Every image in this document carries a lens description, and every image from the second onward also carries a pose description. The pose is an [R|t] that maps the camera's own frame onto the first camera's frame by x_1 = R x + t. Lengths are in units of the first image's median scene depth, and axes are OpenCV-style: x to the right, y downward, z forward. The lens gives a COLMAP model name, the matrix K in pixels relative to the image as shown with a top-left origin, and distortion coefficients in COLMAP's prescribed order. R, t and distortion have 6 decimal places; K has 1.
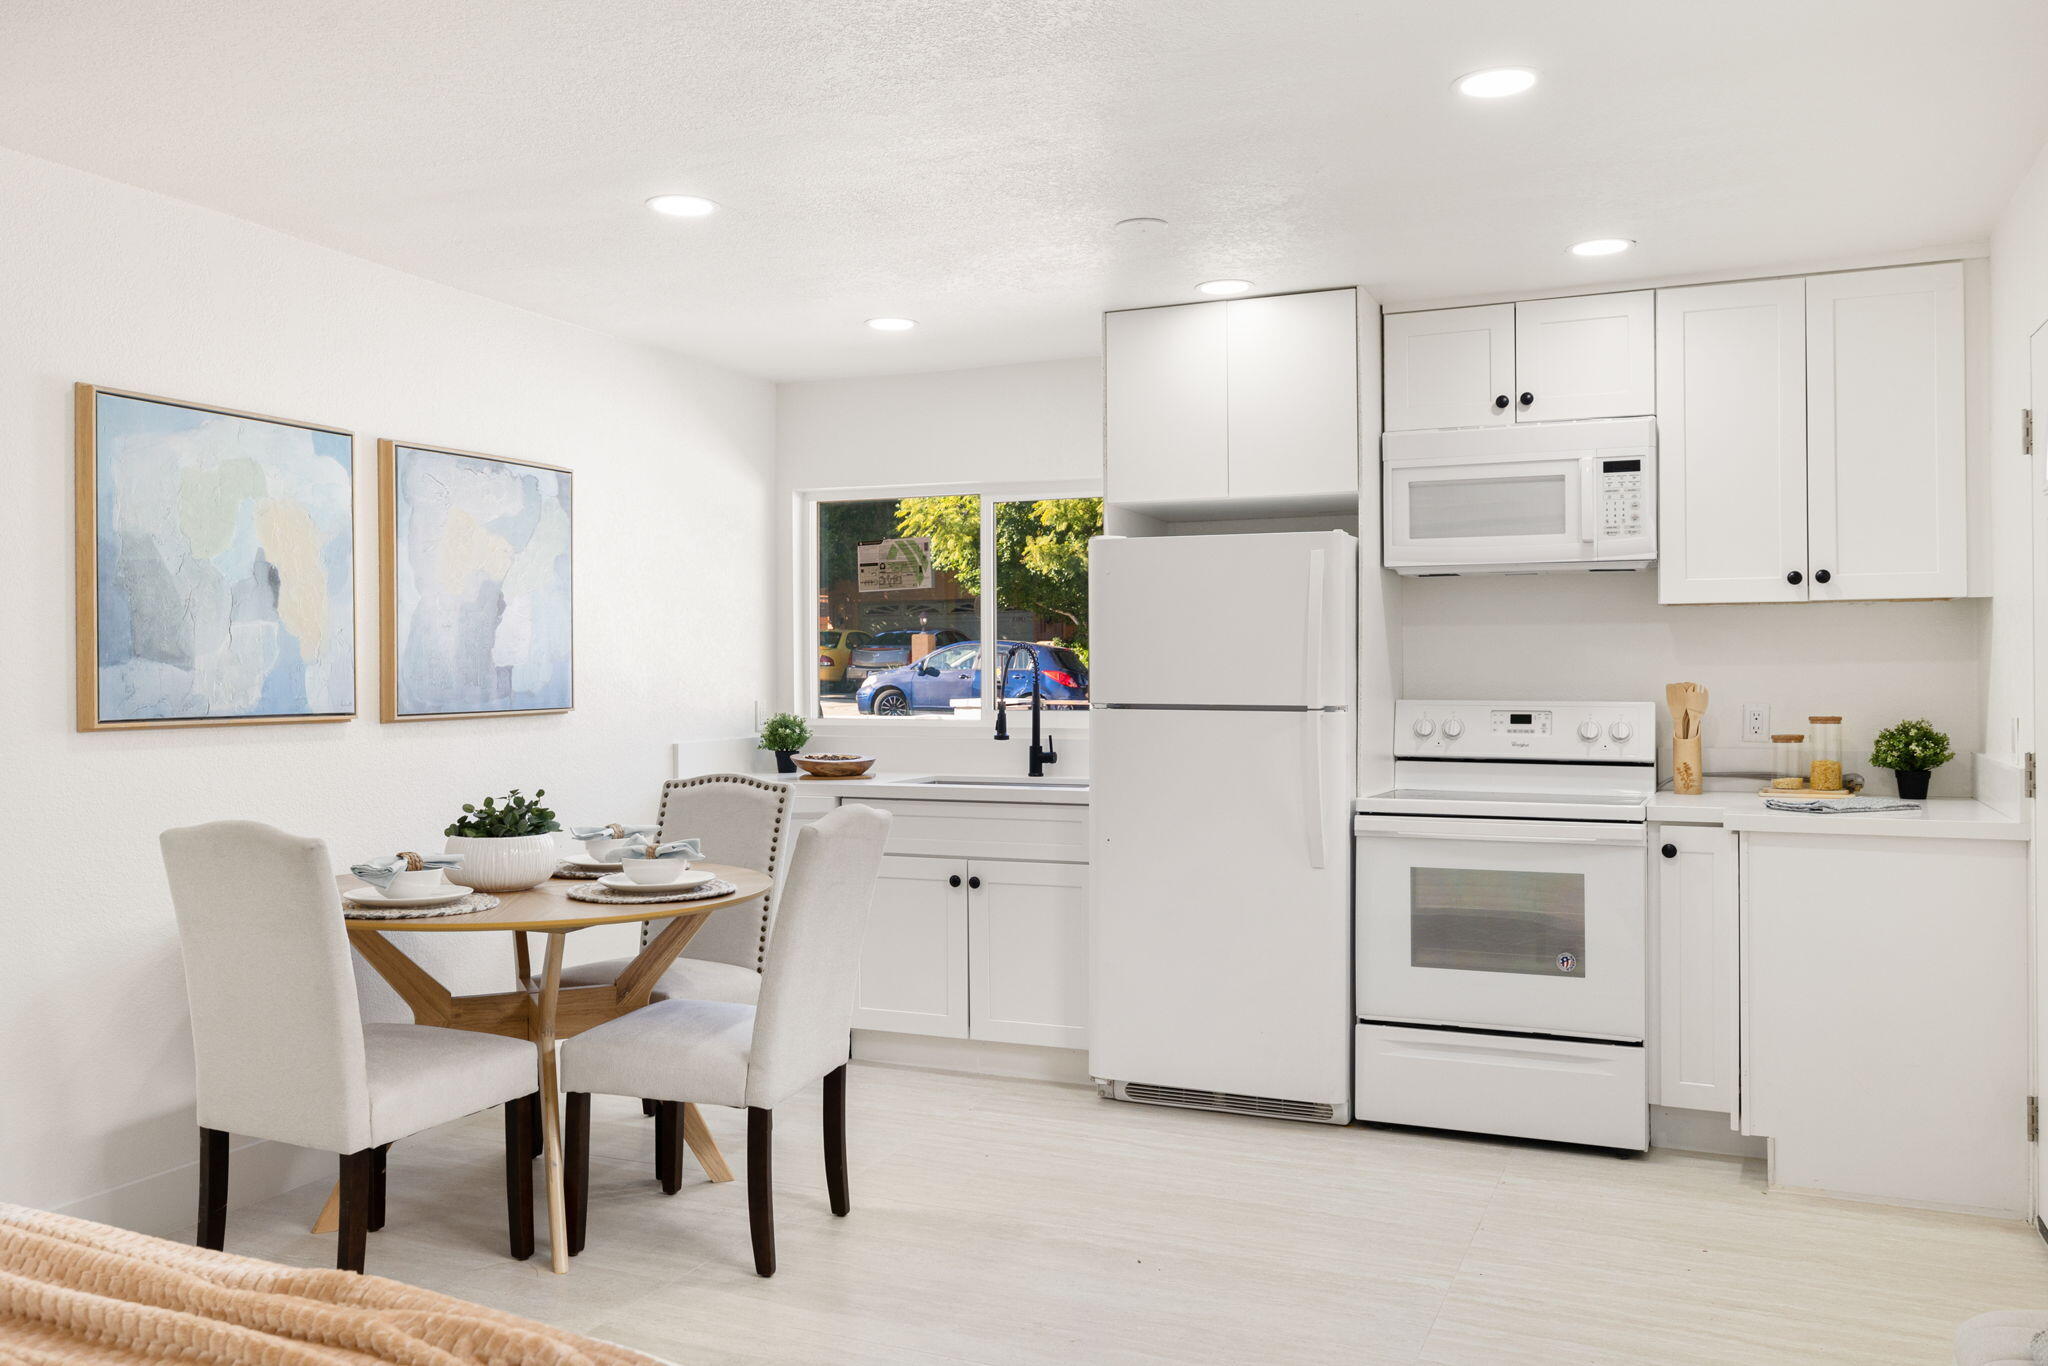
lens RADIAL K [[1626.0, 0, 1018.7], [0, 1626.0, 672.3], [0, 0, 1]] dist [-0.003495, -0.000324]
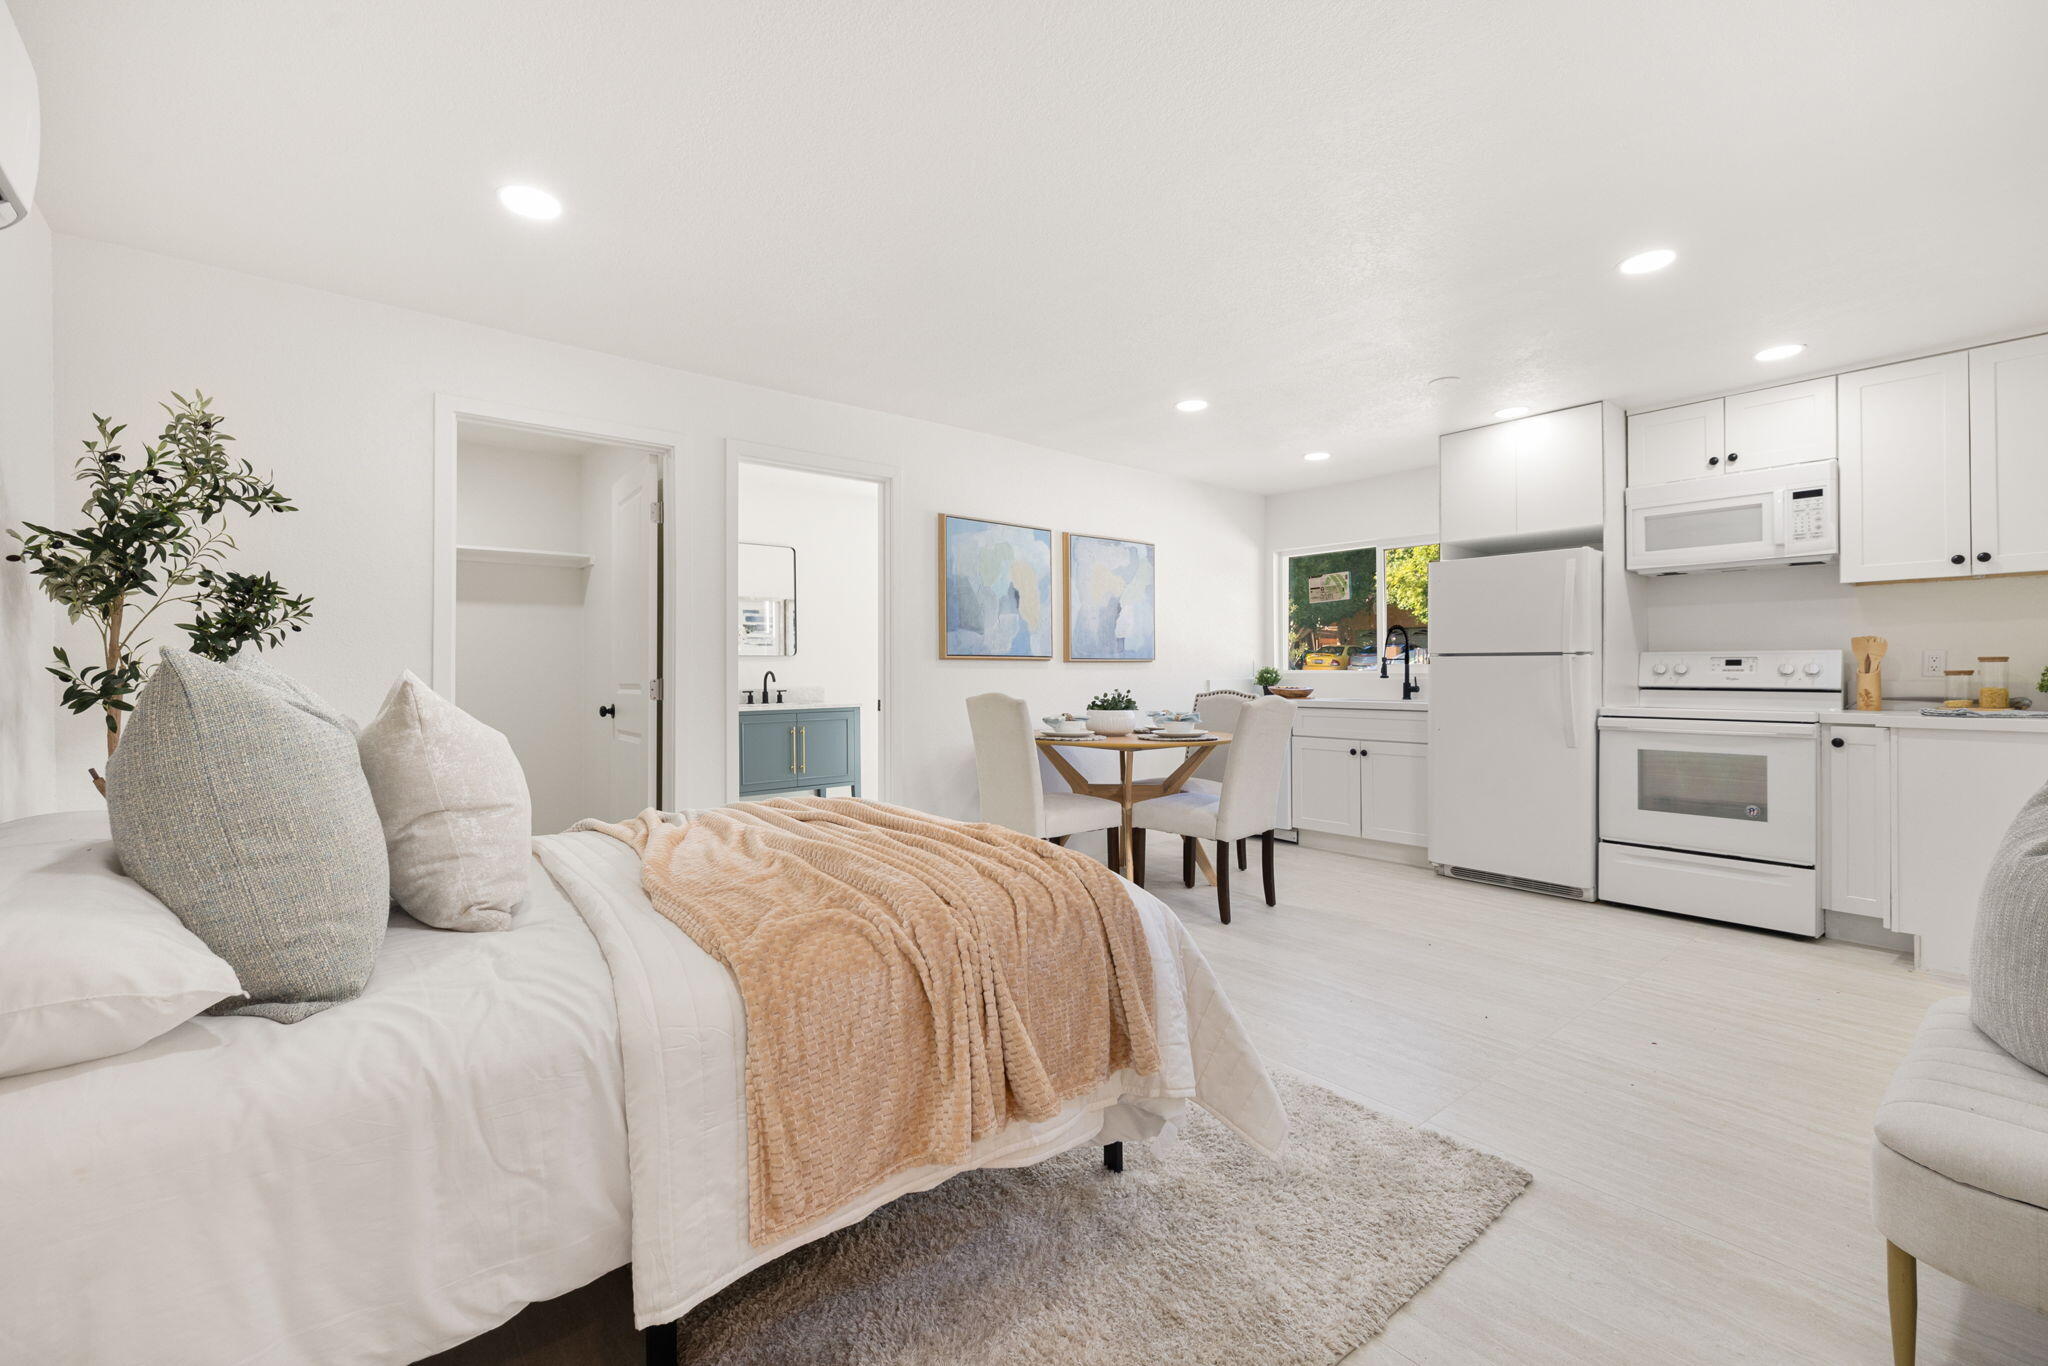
lens RADIAL K [[871.4, 0, 1028.1], [0, 871.4, 677.1], [0, 0, 1]] dist [0.000665, -0.000036]
pose [[0.893458, 0.002278, -0.449141, 0.082529], [-0.000471, 0.999991, 0.004133, 0.041852], [0.449147, -0.003481, 0.893451, -0.063894]]
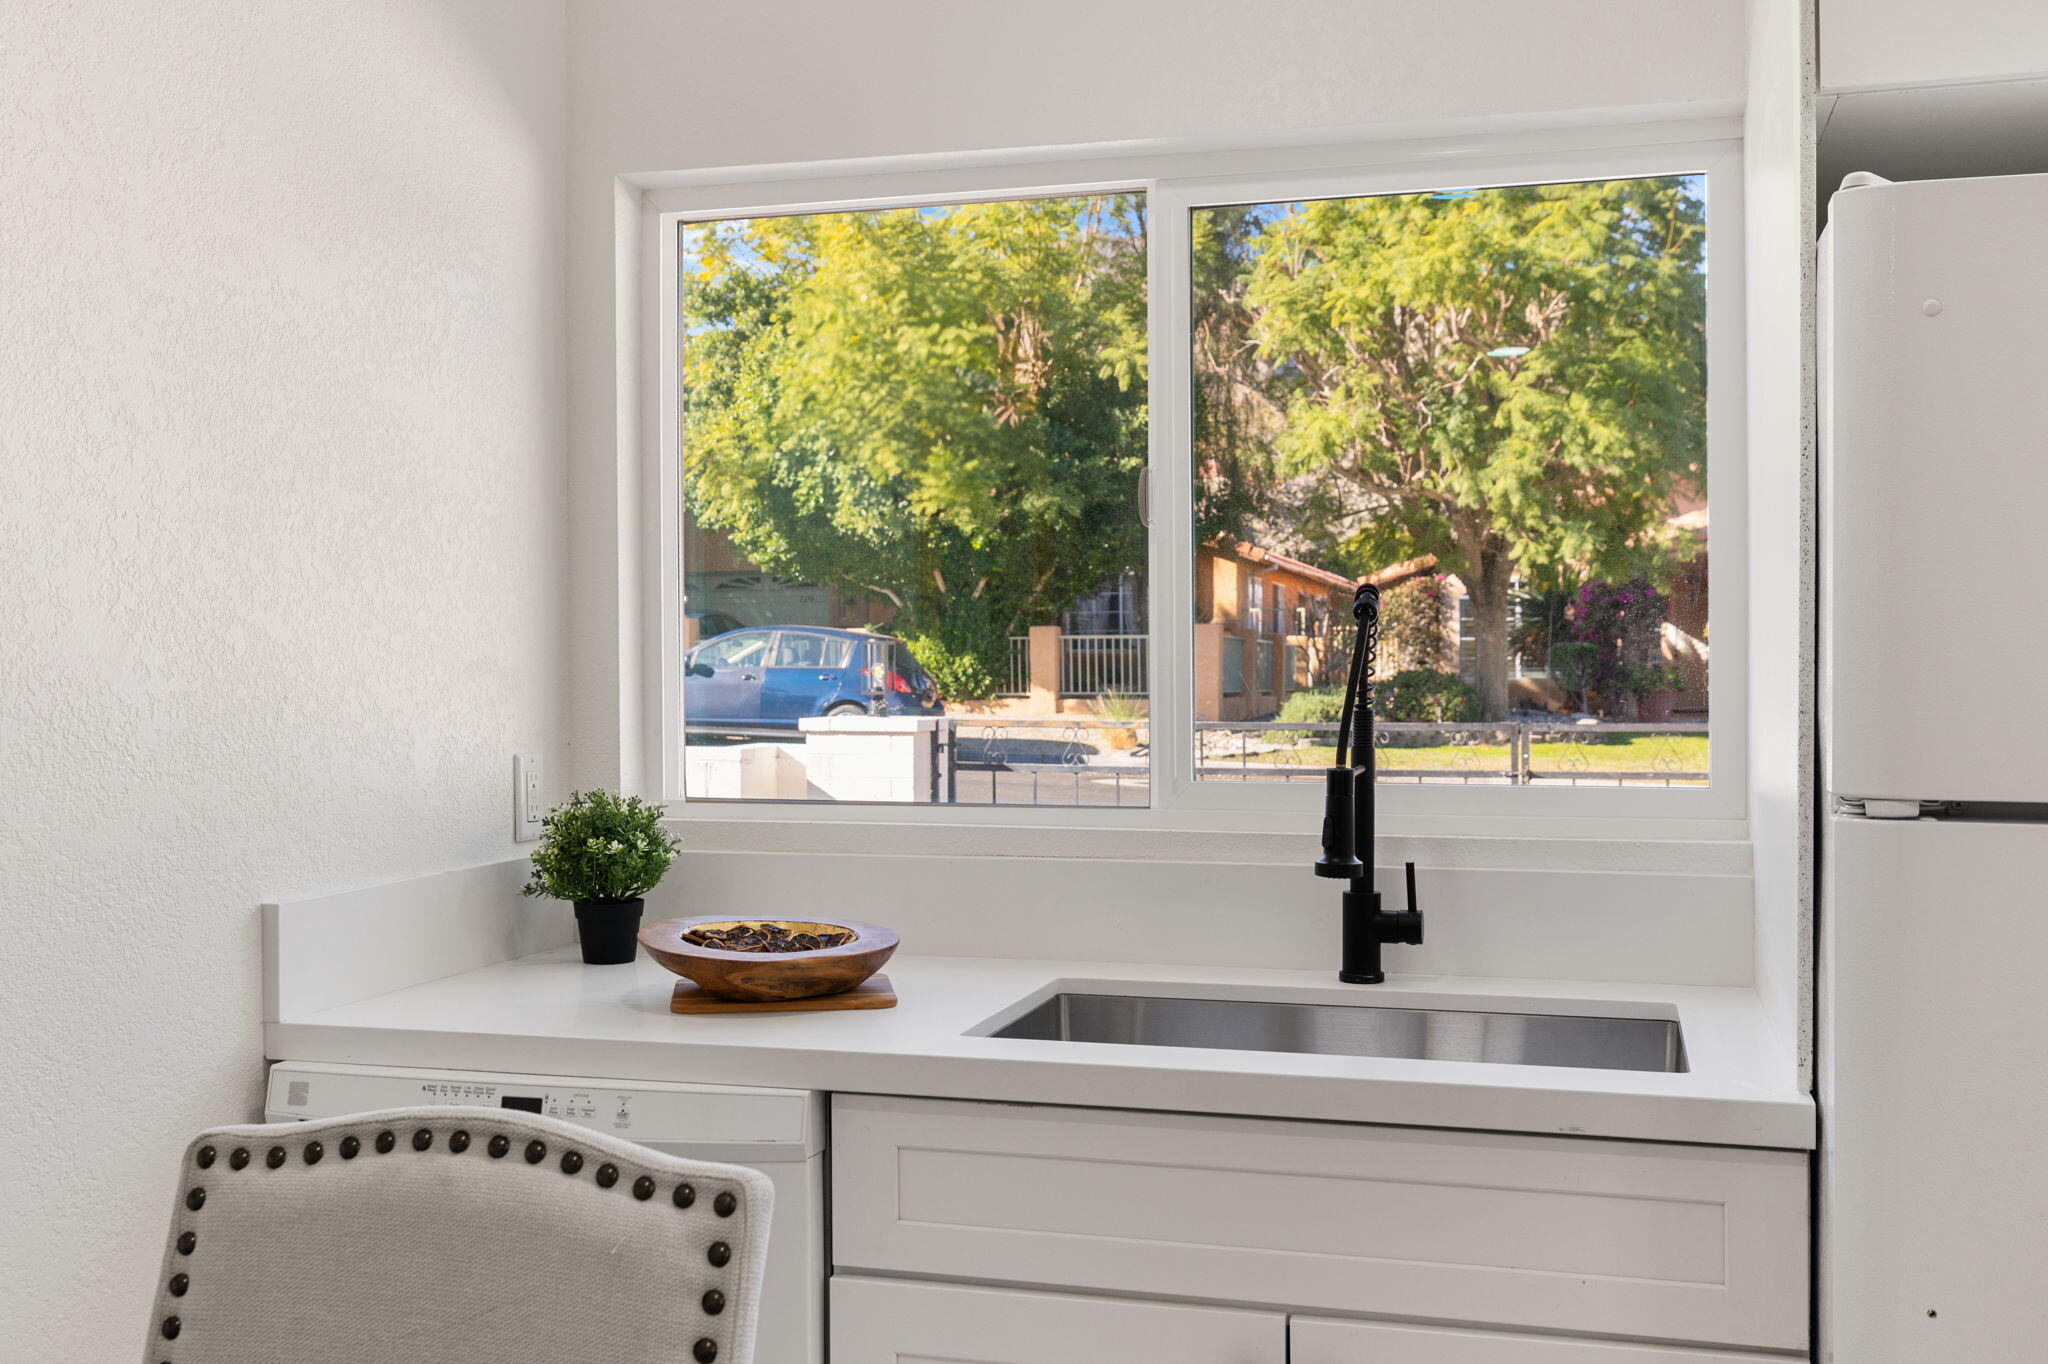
lens RADIAL K [[2029.9, 0, 1024.0], [0, 2029.9, 682.0], [0, 0, 1]] dist [-0.005830, 0.007519]
pose [[0.992591, 0.002681, 0.121476, -0.133352], [-0.003333, 0.999981, 0.005157, -0.001477], [-0.121460, -0.005524, 0.992581, 0.693310]]
